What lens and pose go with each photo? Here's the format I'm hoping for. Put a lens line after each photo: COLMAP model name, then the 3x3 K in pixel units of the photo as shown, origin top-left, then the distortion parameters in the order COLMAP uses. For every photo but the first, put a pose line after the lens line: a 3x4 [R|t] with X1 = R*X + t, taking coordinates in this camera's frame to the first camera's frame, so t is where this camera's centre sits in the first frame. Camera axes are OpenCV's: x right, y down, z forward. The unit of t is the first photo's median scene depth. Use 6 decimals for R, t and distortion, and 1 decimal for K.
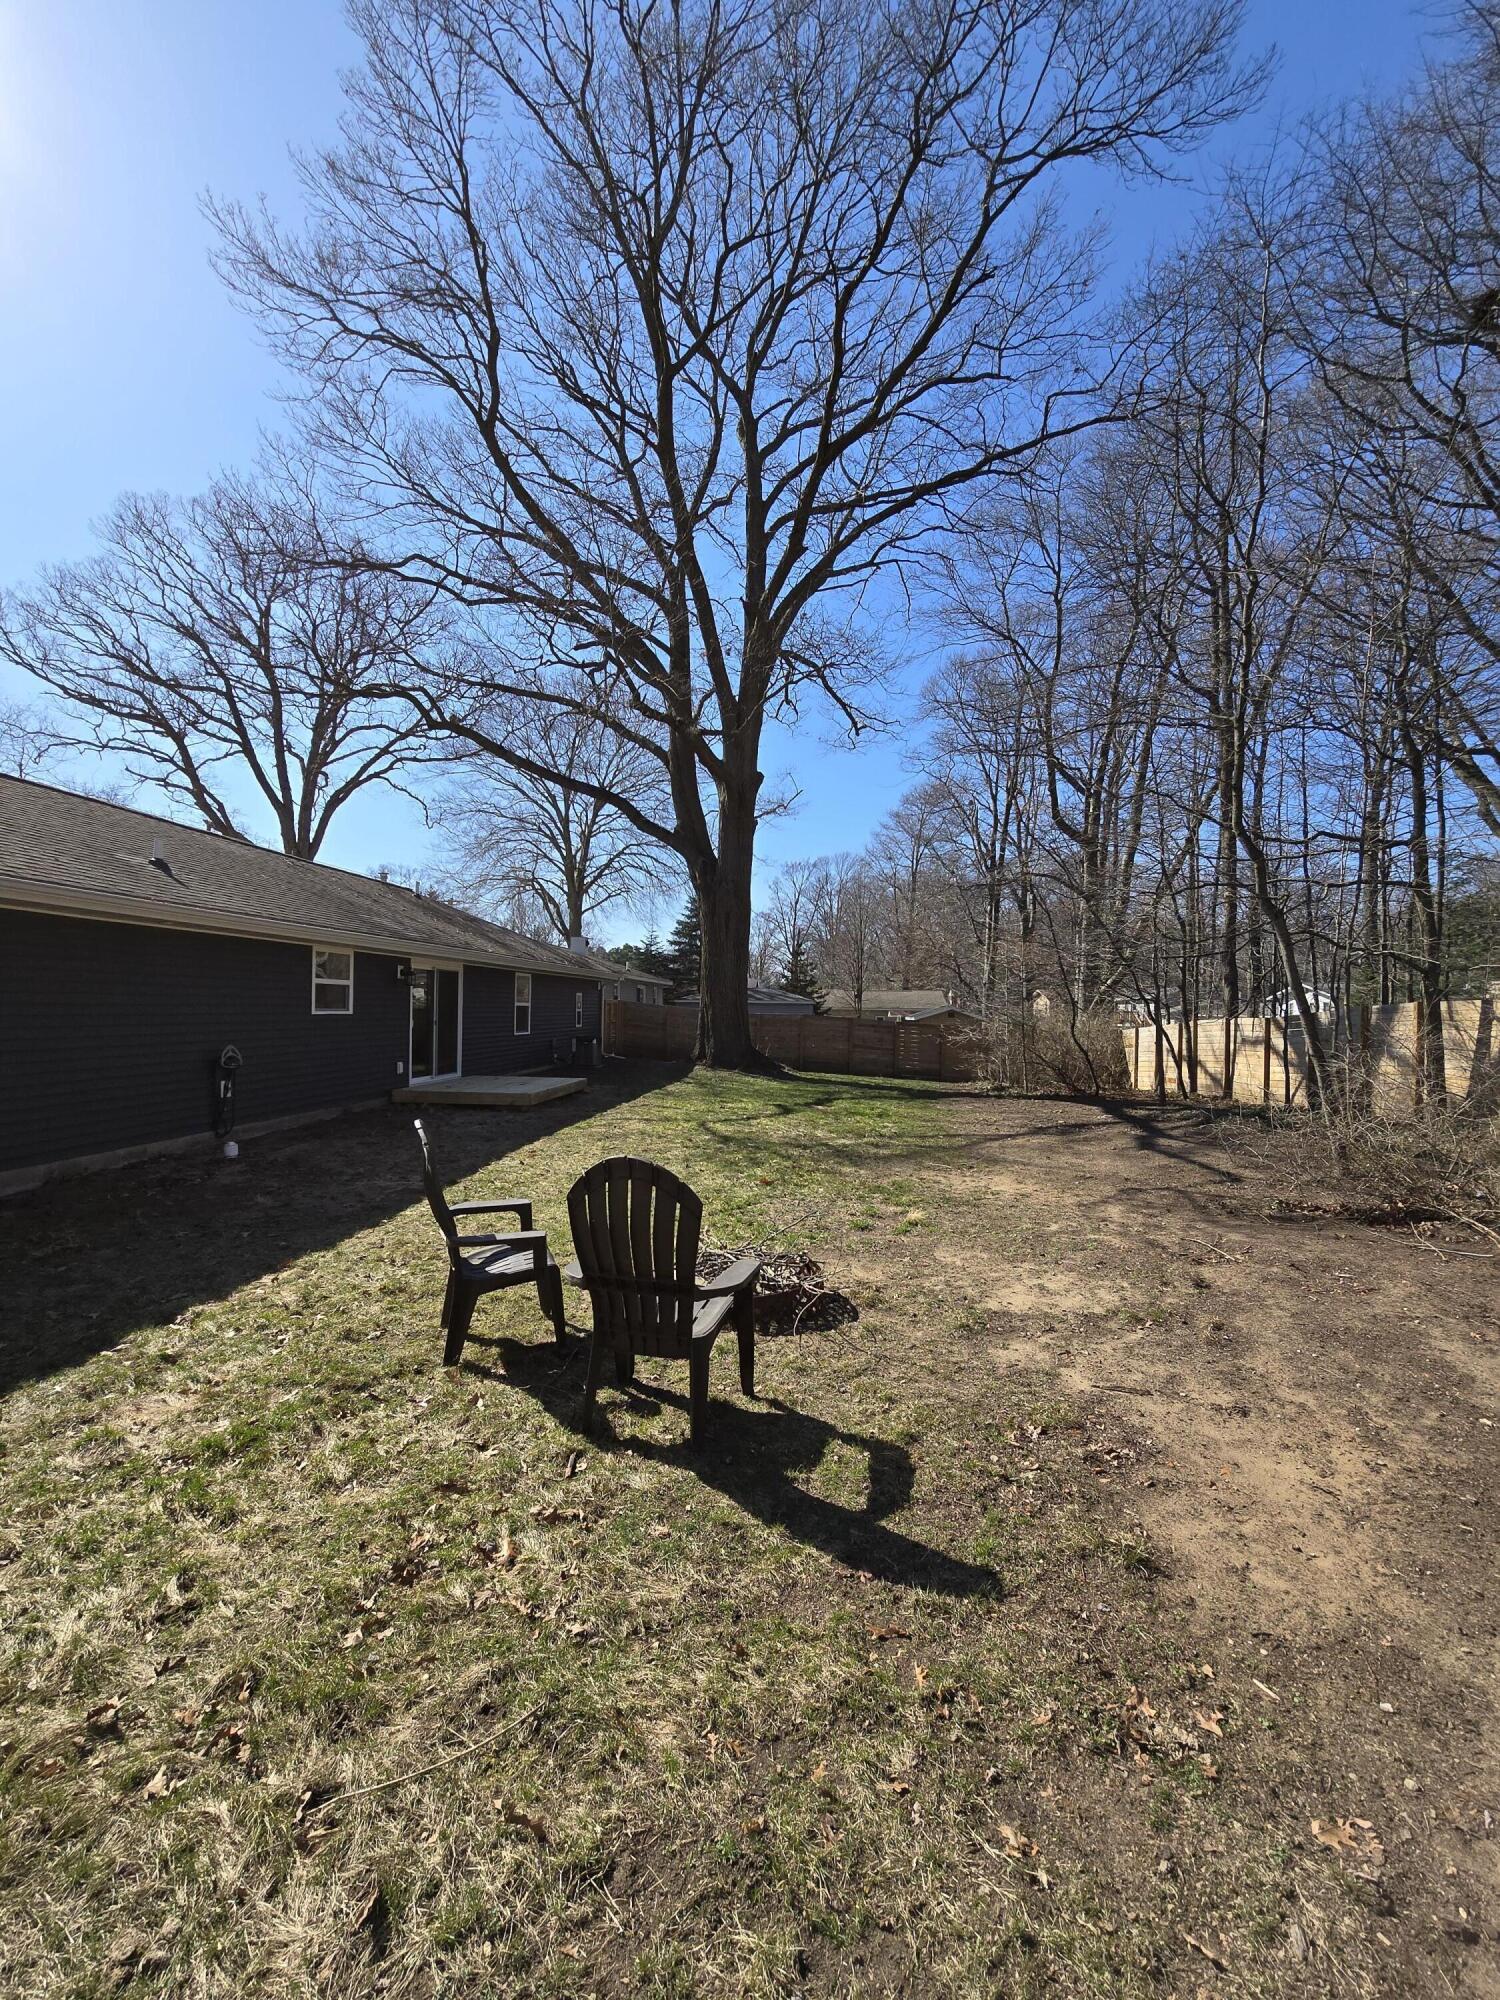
lens RADIAL K [[825.0, 0, 750.0], [0, 825.0, 1000.0], [0, 0, 1]] dist [-0.002384, -0.000014]
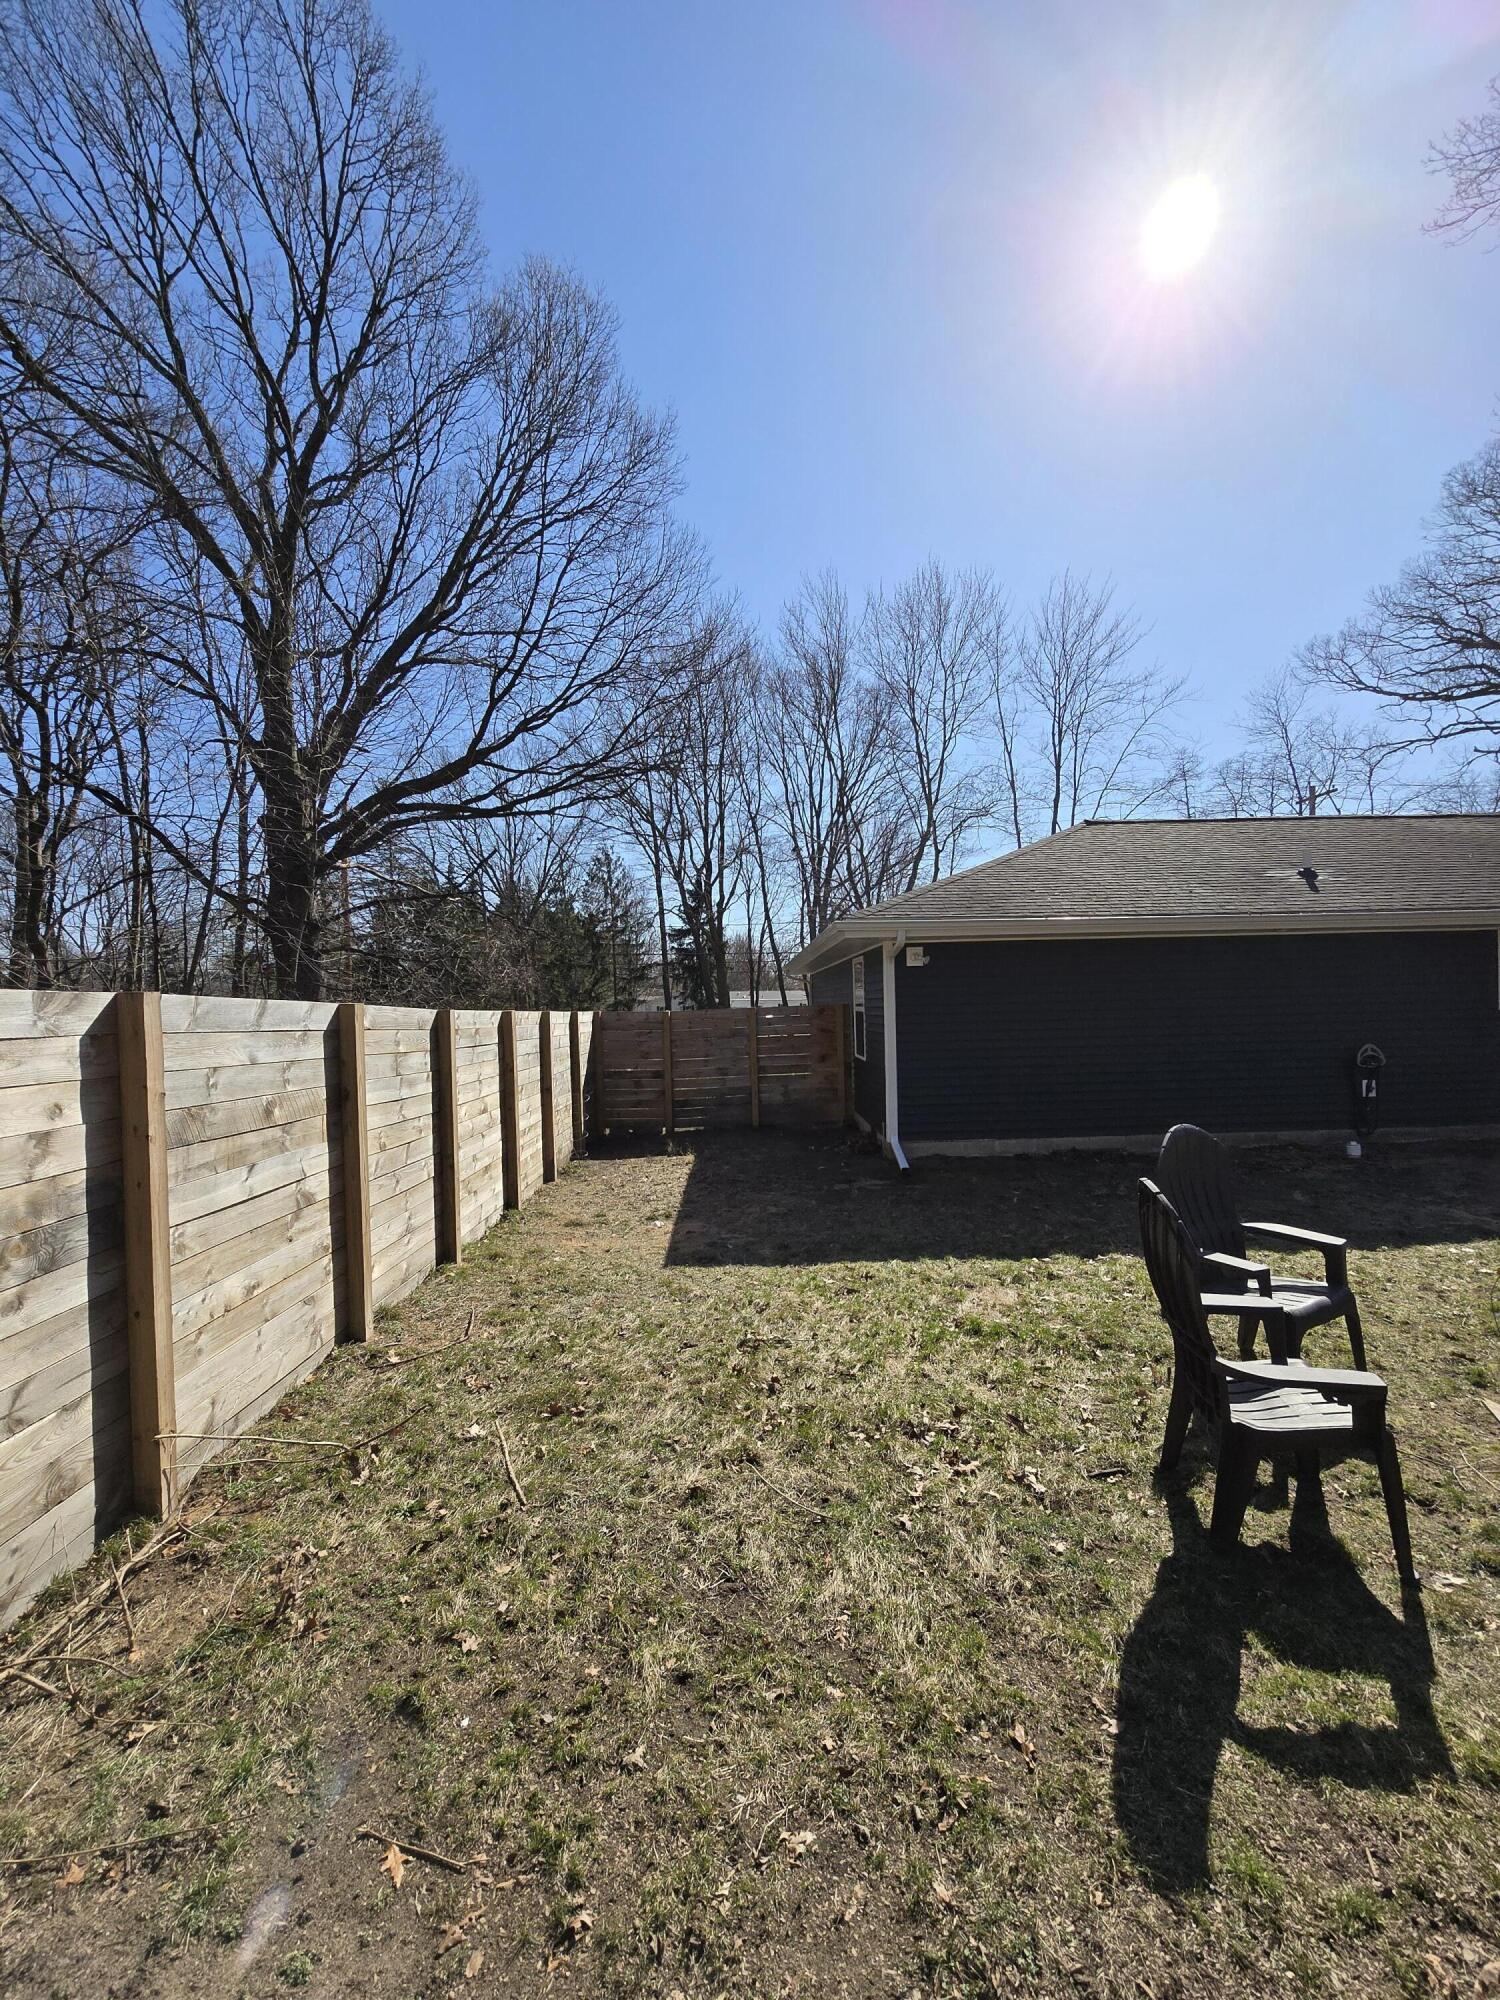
lens RADIAL K [[825.0, 0, 750.0], [0, 825.0, 1000.0], [0, 0, 1]] dist [-0.002384, -0.000014]
pose [[0.096645, -0.029656, -0.994877, 0.530626], [0.038989, 0.998902, -0.025989, -0.000361], [0.994555, -0.036277, 0.097695, 0.345215]]
